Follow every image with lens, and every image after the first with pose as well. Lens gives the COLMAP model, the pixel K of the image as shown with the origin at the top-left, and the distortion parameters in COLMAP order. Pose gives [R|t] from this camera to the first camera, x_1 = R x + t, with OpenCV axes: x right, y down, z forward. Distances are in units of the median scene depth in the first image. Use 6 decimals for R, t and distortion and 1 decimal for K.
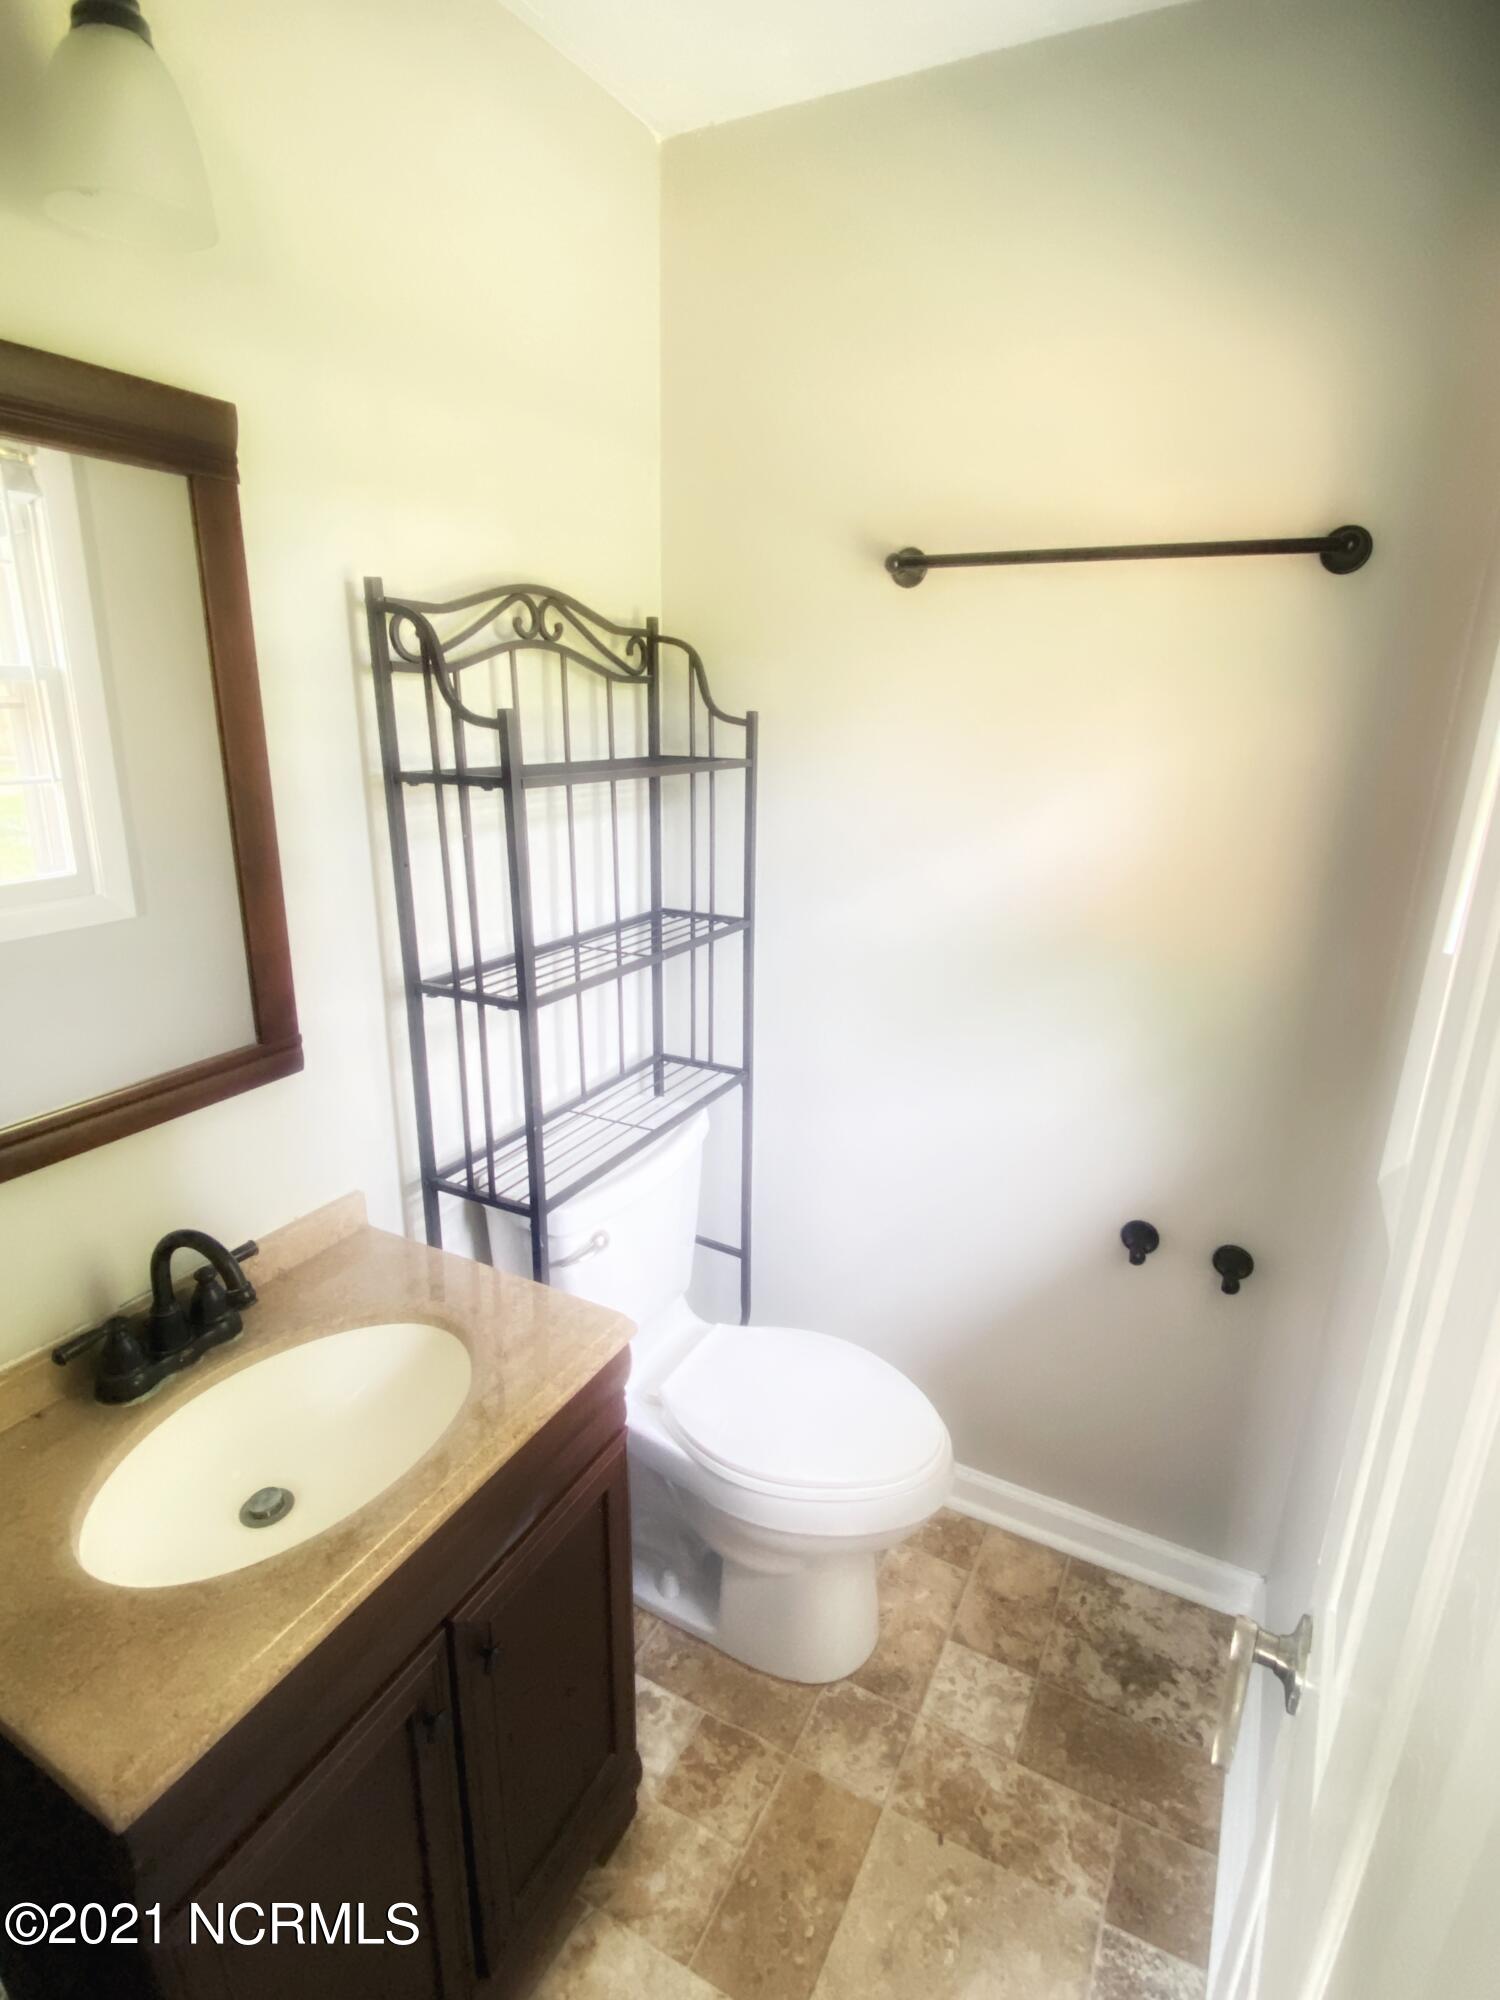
lens RADIAL K [[1018.3, 0, 745.5], [0, 1018.3, 969.0], [0, 0, 1]] dist [-0.002209, -0.000629]
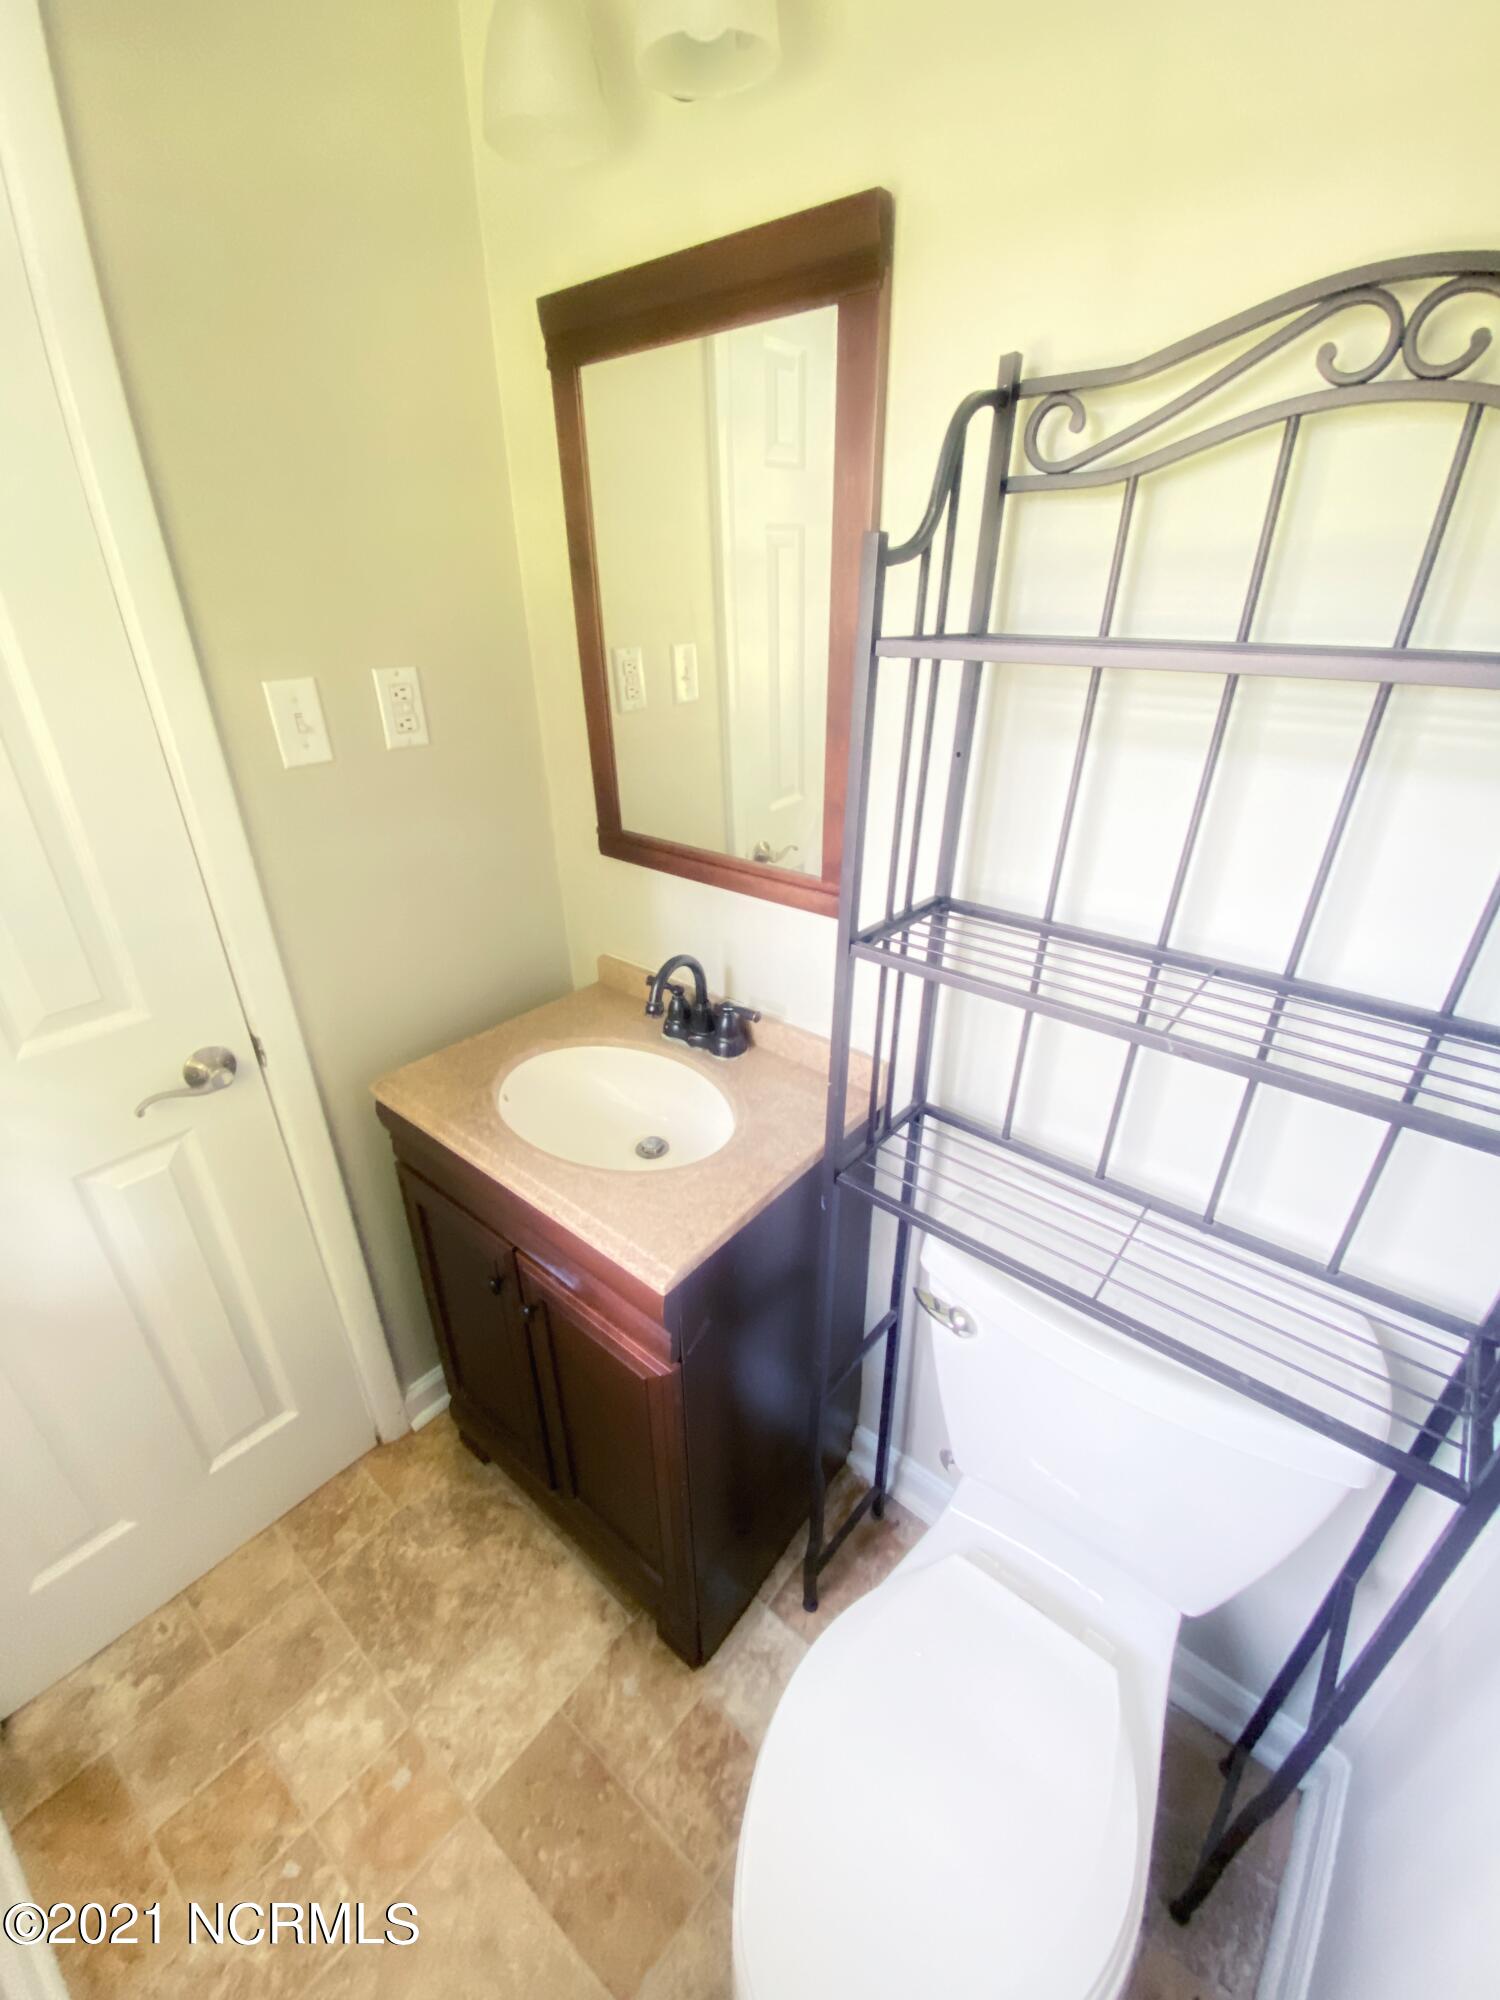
lens RADIAL K [[803.6, 0, 751.8], [0, 803.6, 993.0], [0, 0, 1]] dist [0.019659, -0.019392]
pose [[-0.199816, 0.411992, -0.889008, 0.360329], [-0.268961, 0.849392, 0.454085, -0.187110], [0.942196, 0.329843, -0.058912, 0.923693]]
